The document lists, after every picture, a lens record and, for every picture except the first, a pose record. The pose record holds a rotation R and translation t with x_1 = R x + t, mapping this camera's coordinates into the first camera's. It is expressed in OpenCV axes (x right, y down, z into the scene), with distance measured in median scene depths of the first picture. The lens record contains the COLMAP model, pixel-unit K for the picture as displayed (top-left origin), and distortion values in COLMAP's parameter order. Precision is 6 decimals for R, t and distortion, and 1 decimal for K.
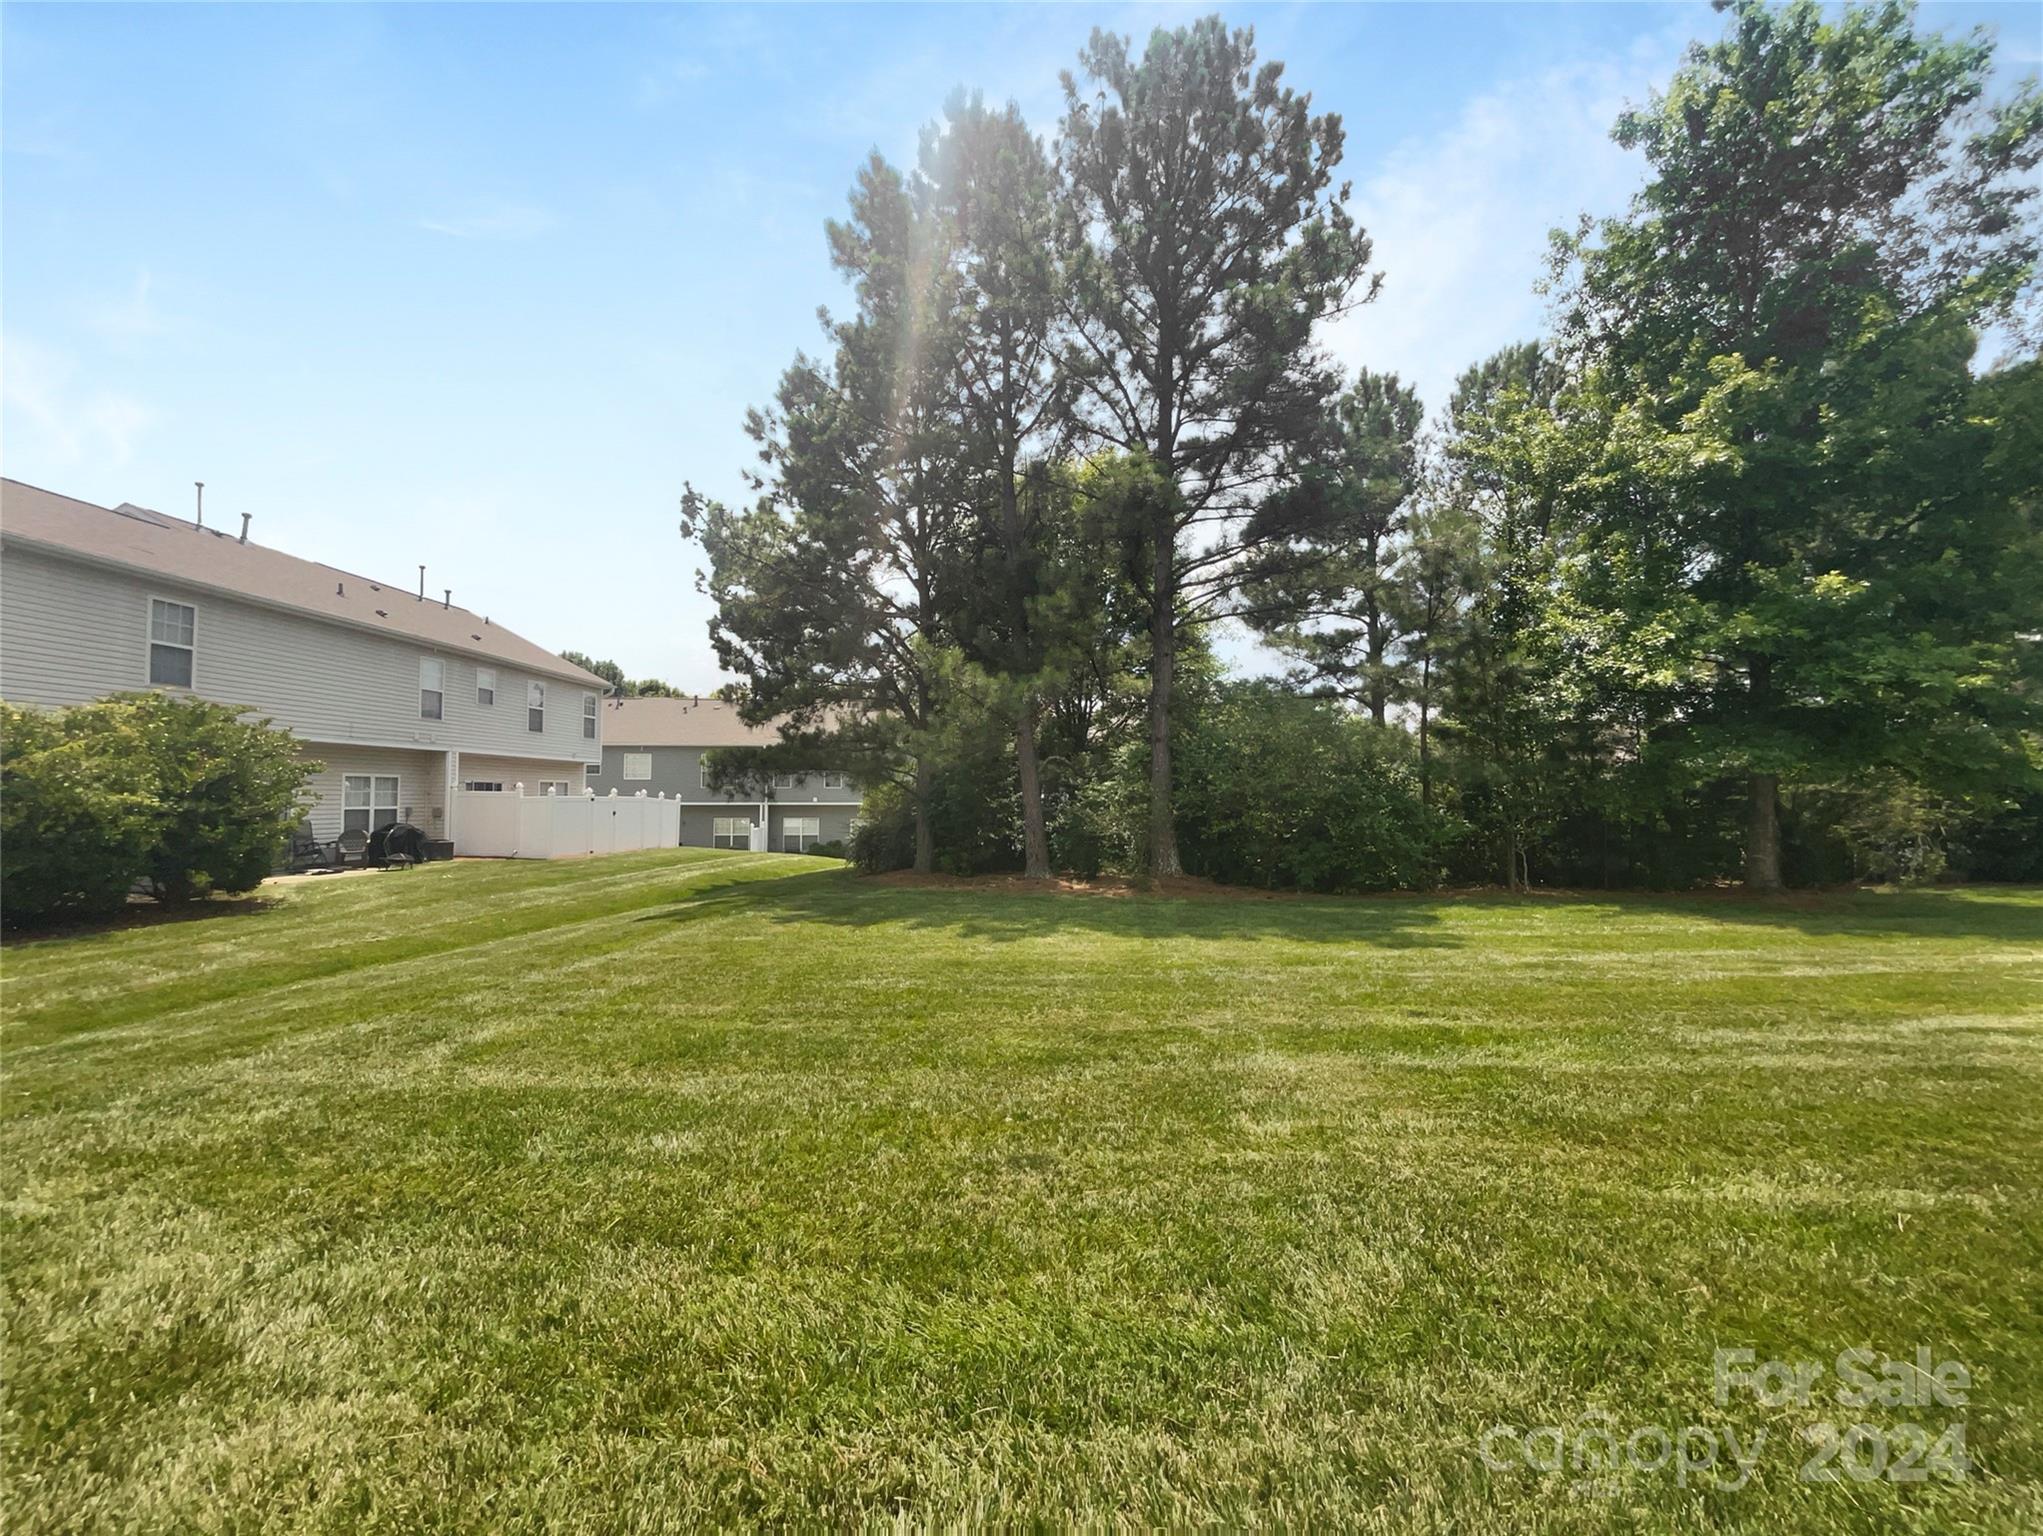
lens RADIAL K [[850.9, 0, 1021.5], [0, 850.9, 768.0], [0, 0, 1]] dist [-0.001145, 0.000399]
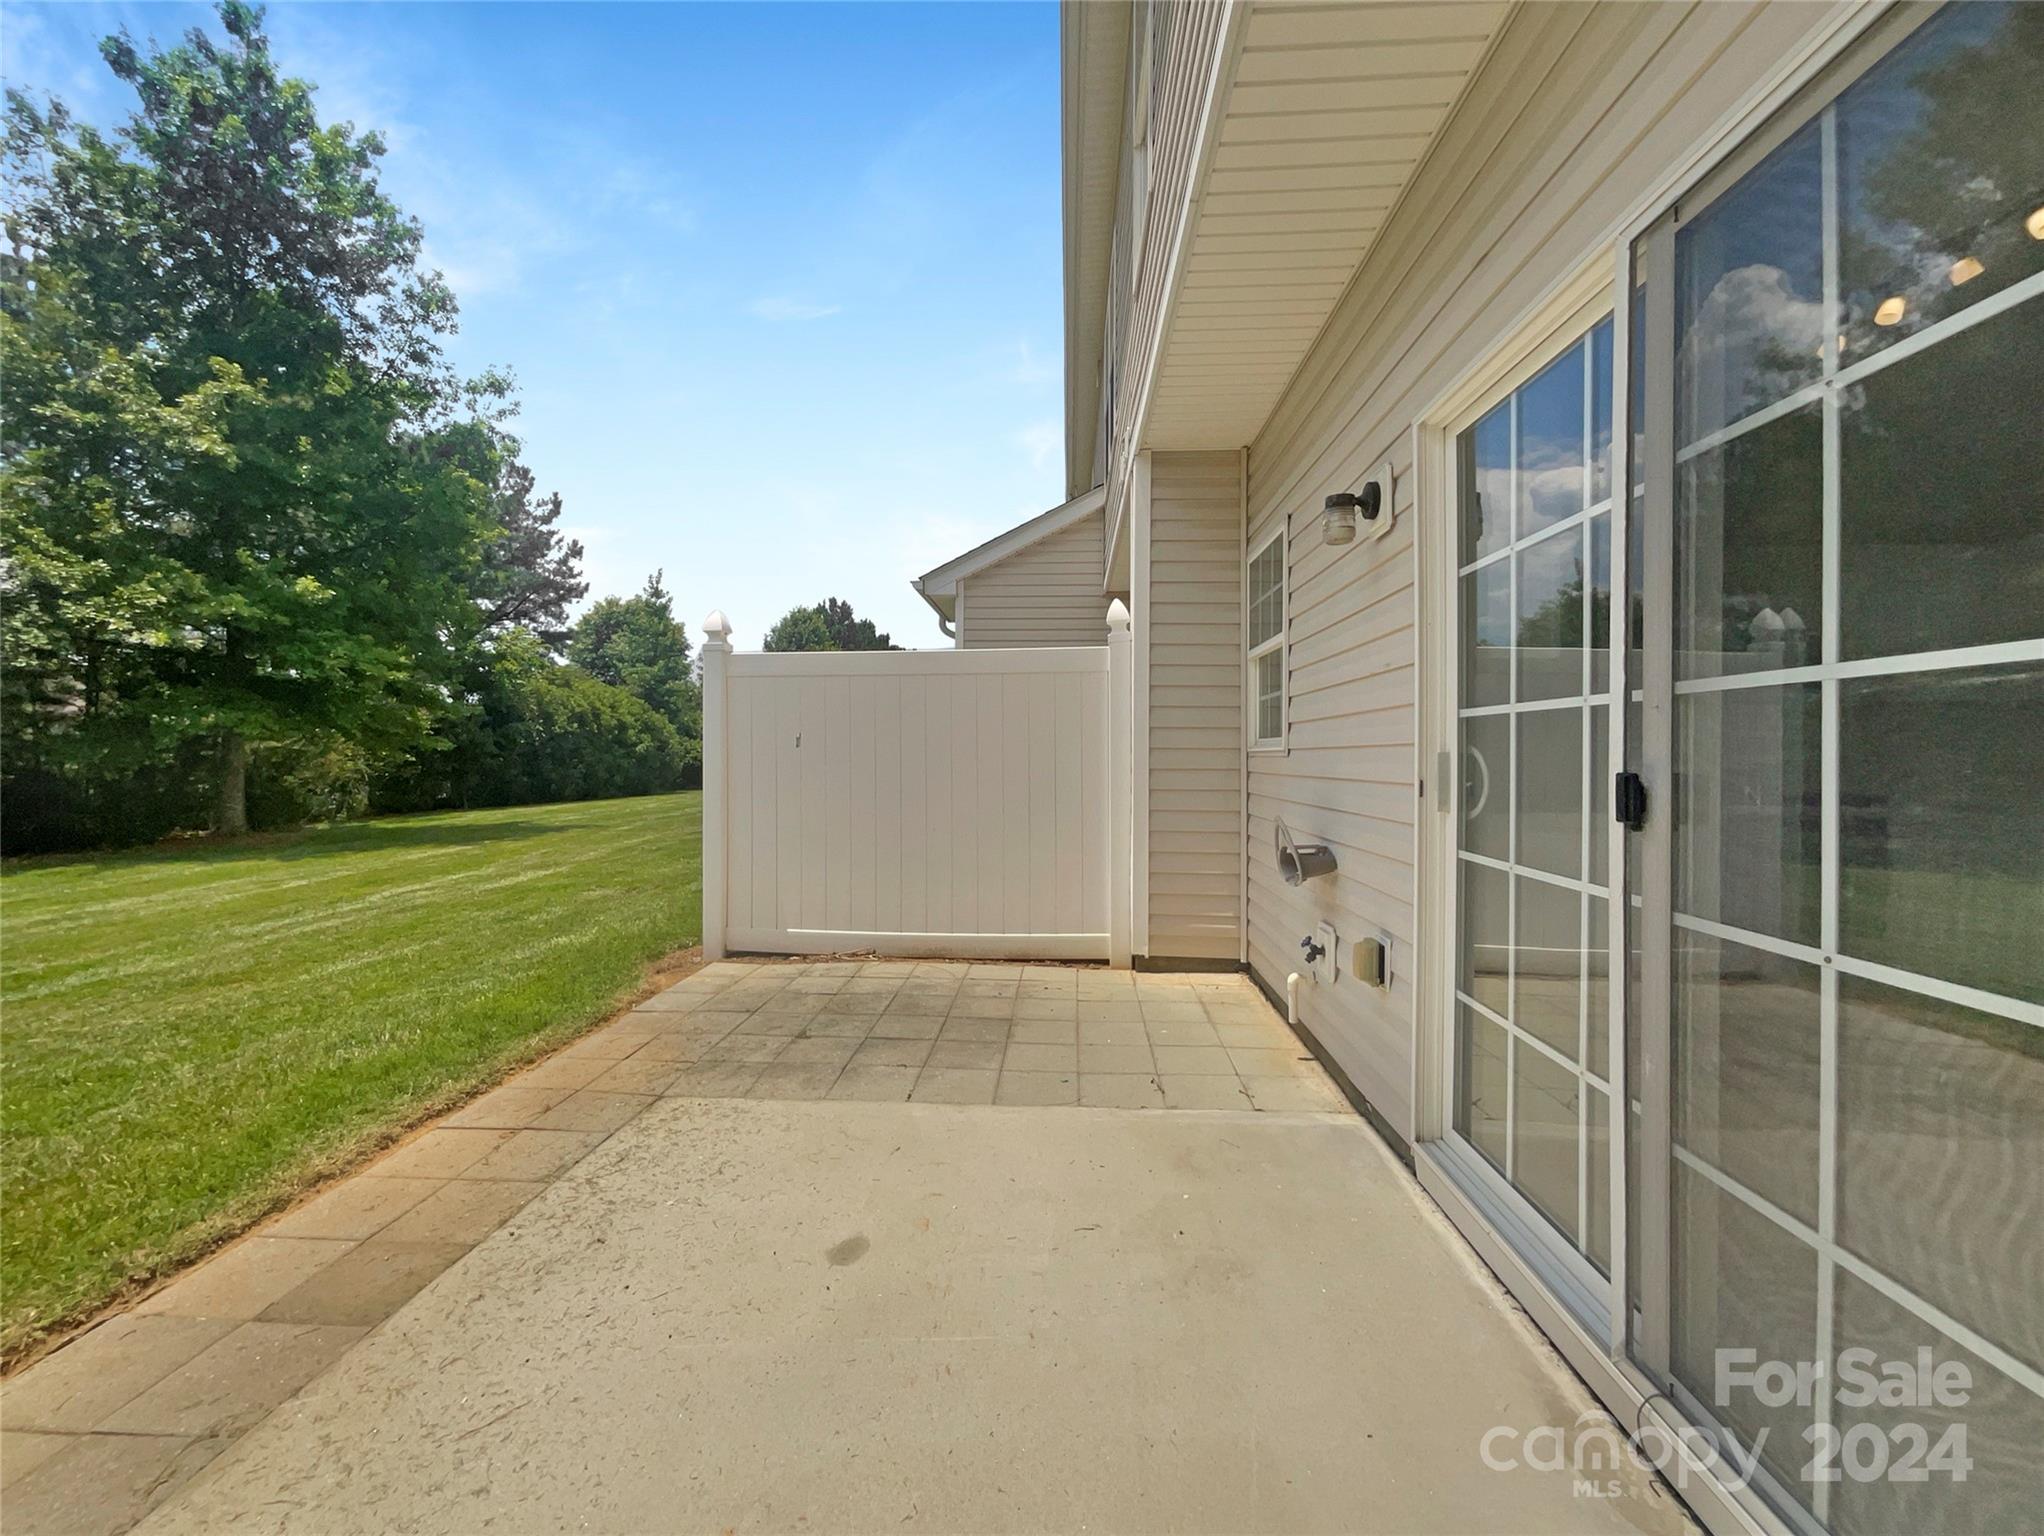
lens RADIAL K [[804.9, 0, 1022.0], [0, 804.9, 768.0], [0, 0, 1]] dist [0.000521, -0.005205]
pose [[0.048445, -0.011729, 0.998757, -0.173191], [-0.044359, 0.998919, 0.013883, -0.007196], [-0.997840, -0.044976, 0.047872, -0.119053]]
